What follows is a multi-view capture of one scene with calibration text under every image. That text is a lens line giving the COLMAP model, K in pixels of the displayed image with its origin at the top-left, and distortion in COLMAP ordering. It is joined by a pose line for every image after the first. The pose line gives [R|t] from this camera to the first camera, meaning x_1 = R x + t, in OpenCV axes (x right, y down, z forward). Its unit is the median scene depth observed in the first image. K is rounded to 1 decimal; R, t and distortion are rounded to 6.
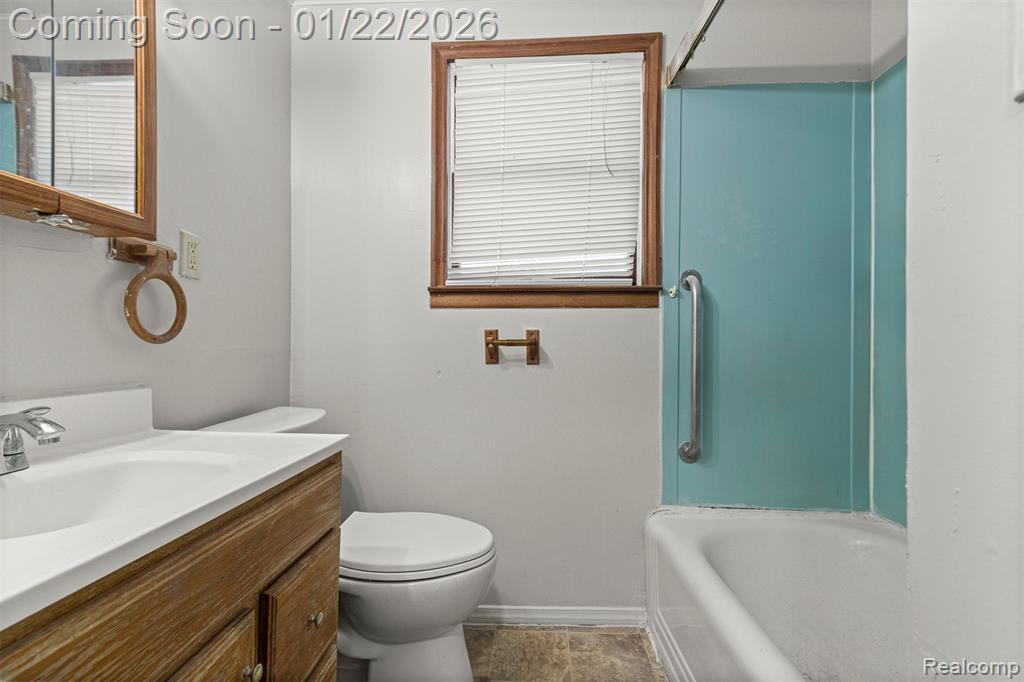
lens RADIAL K [[470.3, 0, 512.8], [0, 470.3, 347.1], [0, 0, 1]] dist [0.004949, -0.001825]
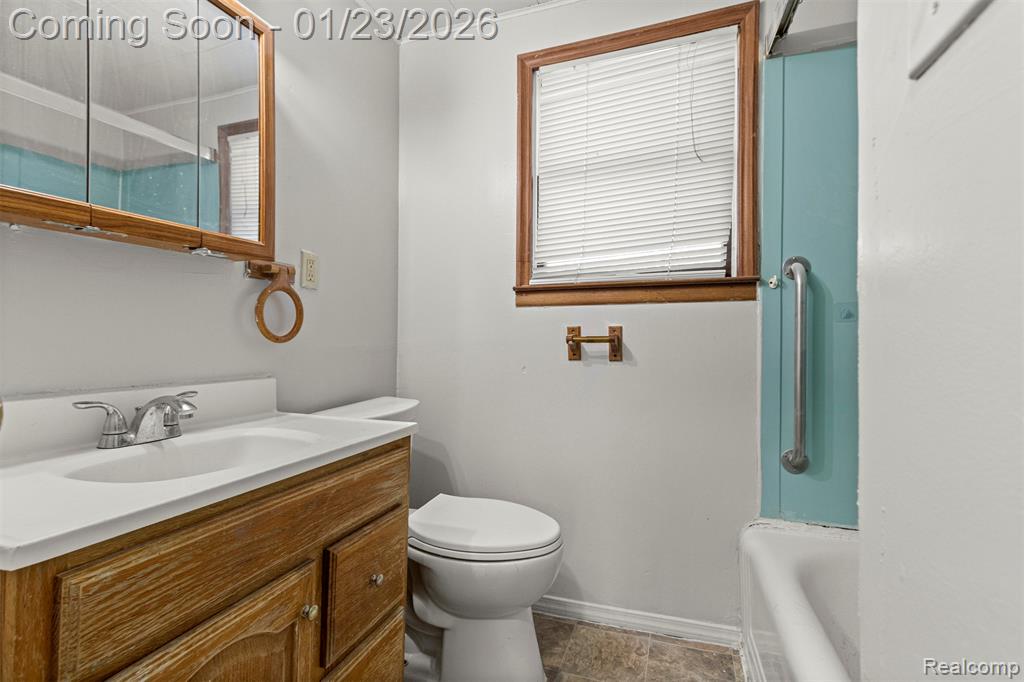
lens RADIAL K [[470.3, 0, 502.7], [0, 470.3, 337.6], [0, 0, 1]] dist [0.004949, -0.001825]
pose [[0.957896, -0.006614, -0.287039, 0.116594], [0.003901, 0.999942, -0.010025, -0.004357], [0.287089, 0.008483, 0.957866, -0.016978]]
